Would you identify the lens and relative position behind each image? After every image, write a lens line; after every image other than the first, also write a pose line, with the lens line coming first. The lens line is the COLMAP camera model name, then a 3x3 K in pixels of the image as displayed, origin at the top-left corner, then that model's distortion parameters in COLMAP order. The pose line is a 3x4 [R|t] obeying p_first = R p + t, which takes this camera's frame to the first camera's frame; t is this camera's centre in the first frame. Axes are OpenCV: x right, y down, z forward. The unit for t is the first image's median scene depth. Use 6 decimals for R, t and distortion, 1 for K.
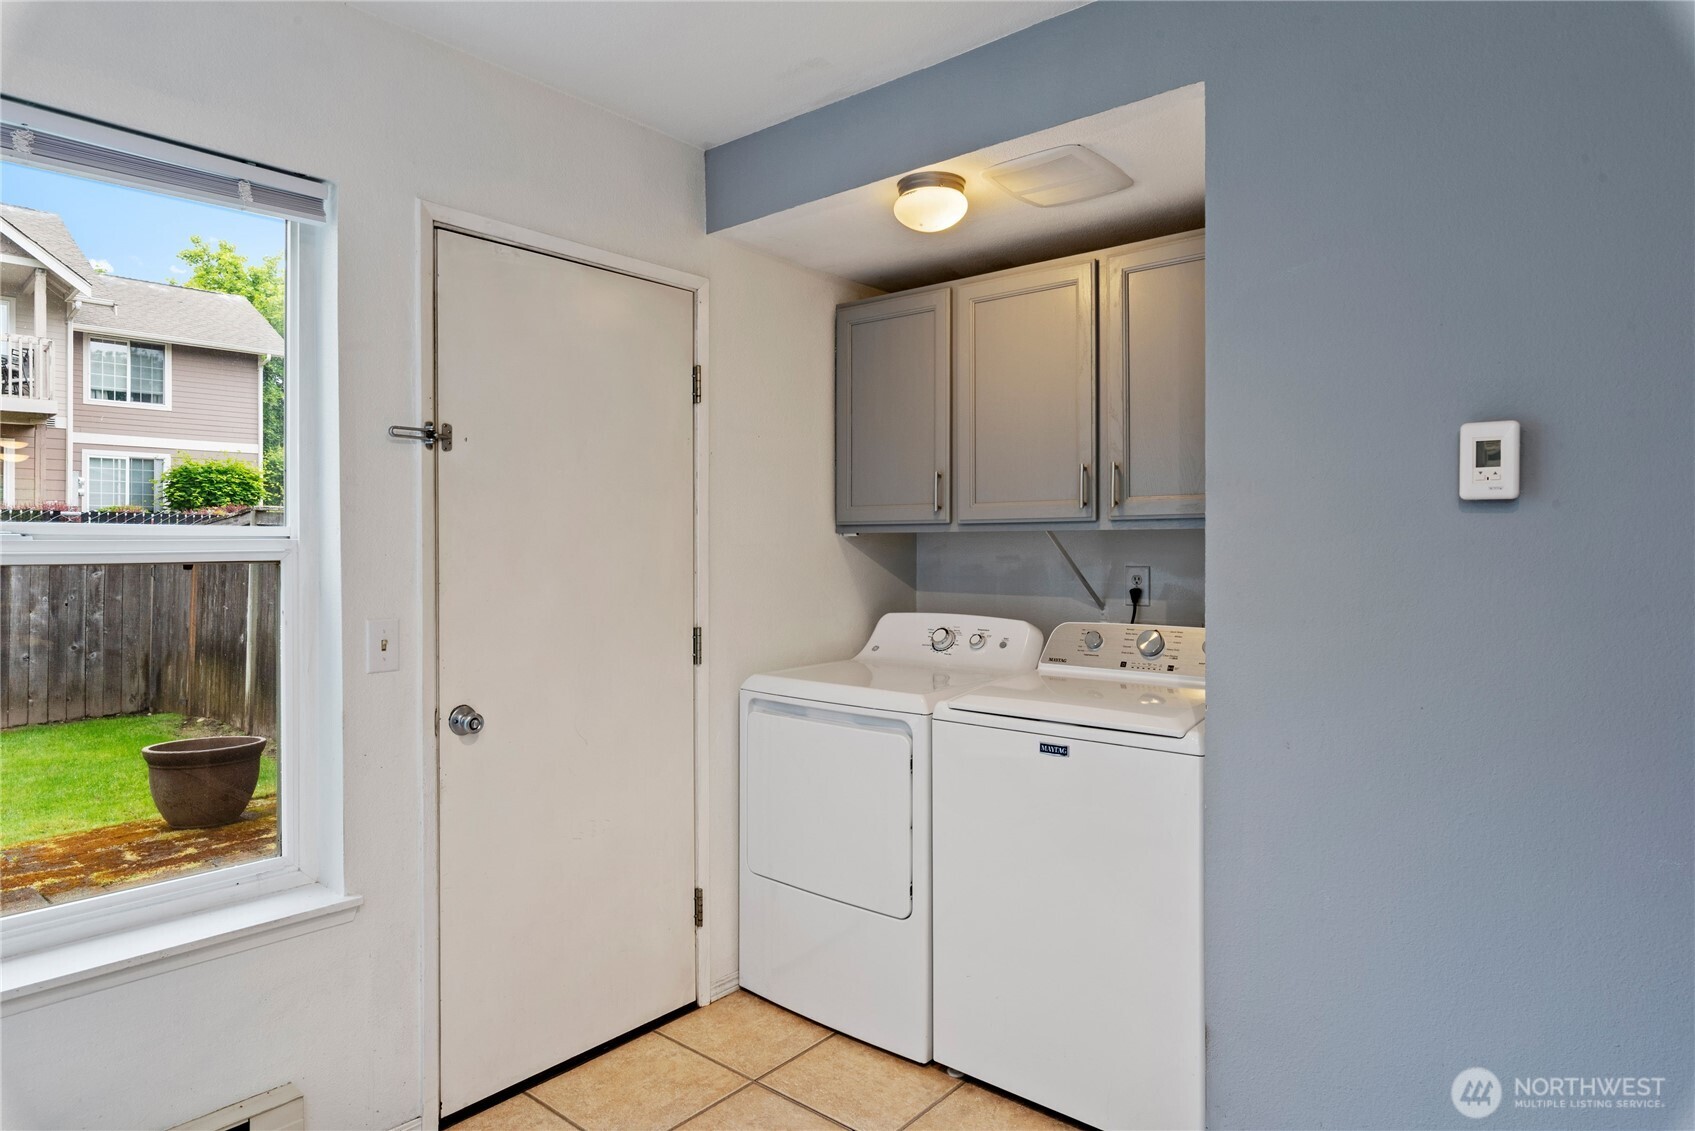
lens RADIAL K [[974.9, 0, 837.2], [0, 974.9, 545.5], [0, 0, 1]] dist [-0.004469, 0.005280]
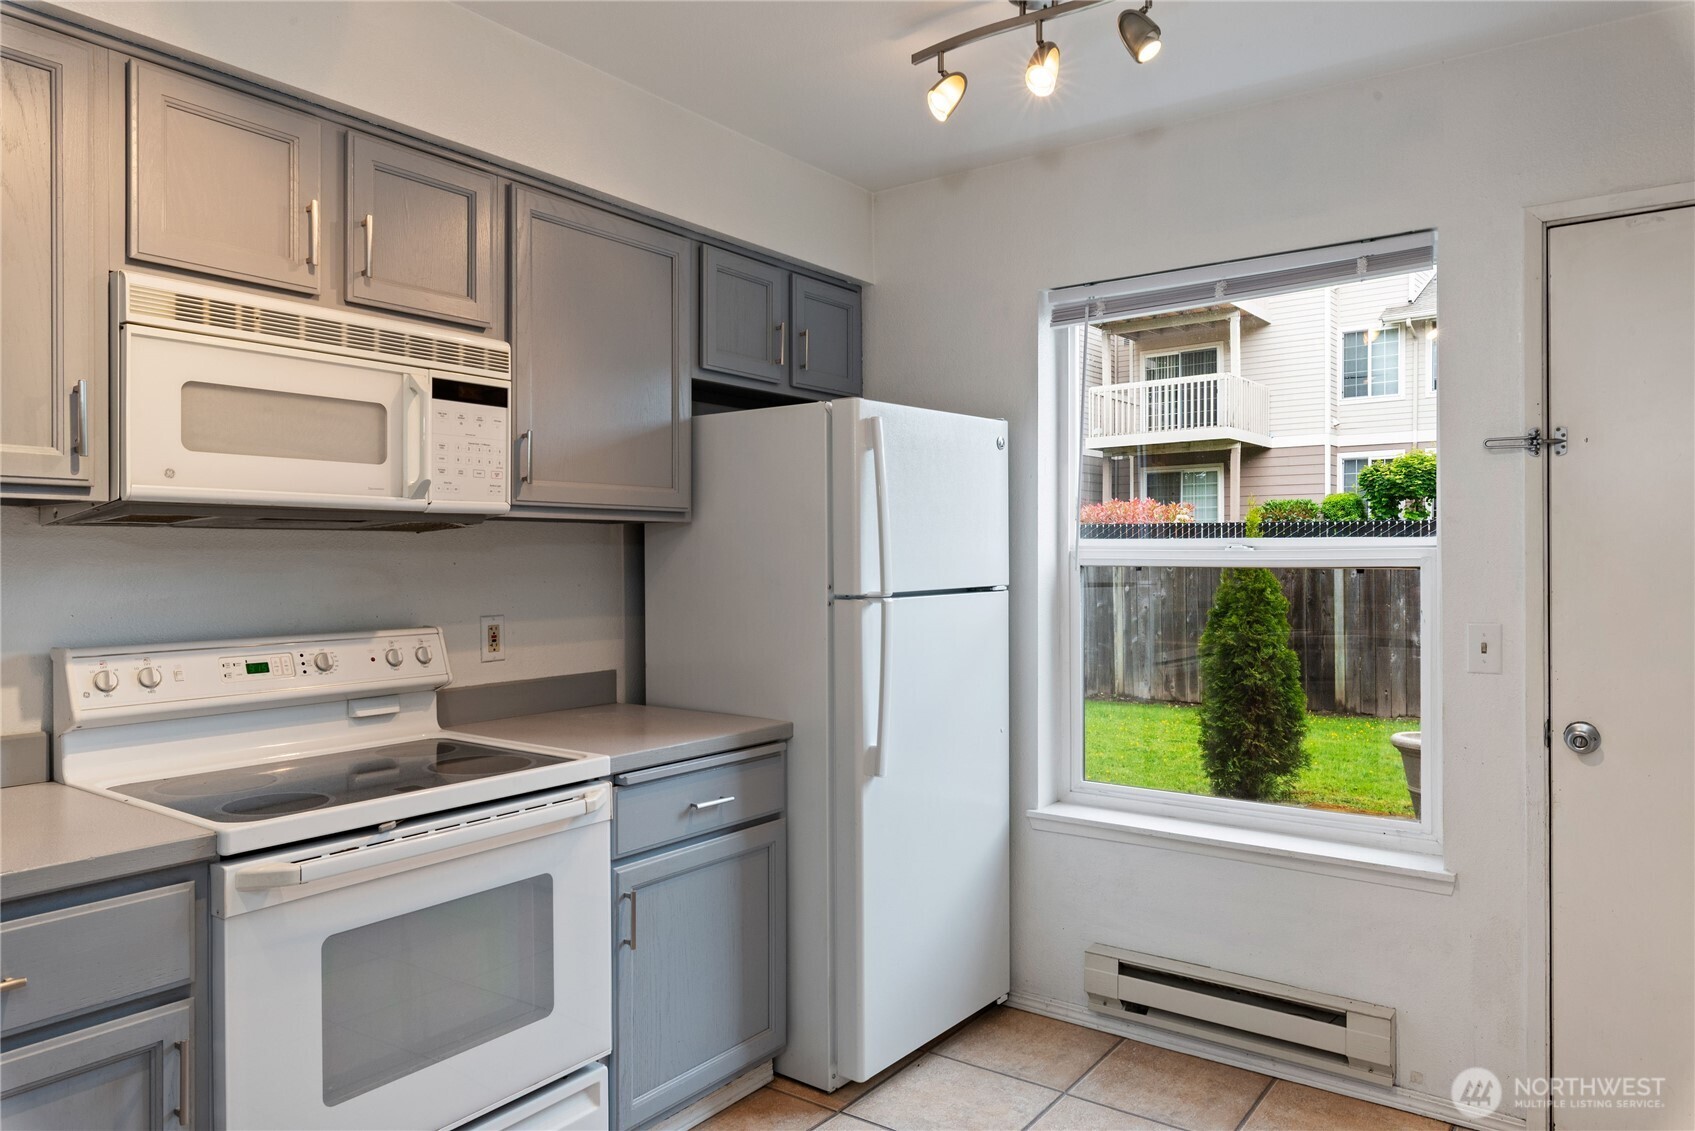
lens RADIAL K [[1123.3, 0, 833.5], [0, 1123.3, 558.8], [0, 0, 1]] dist [-0.001107, -0.002402]
pose [[0.068227, 0.002137, -0.997668, 0.574242], [0.003450, 0.999991, 0.002378, 0.000647], [0.997664, -0.003604, 0.068219, 0.176888]]
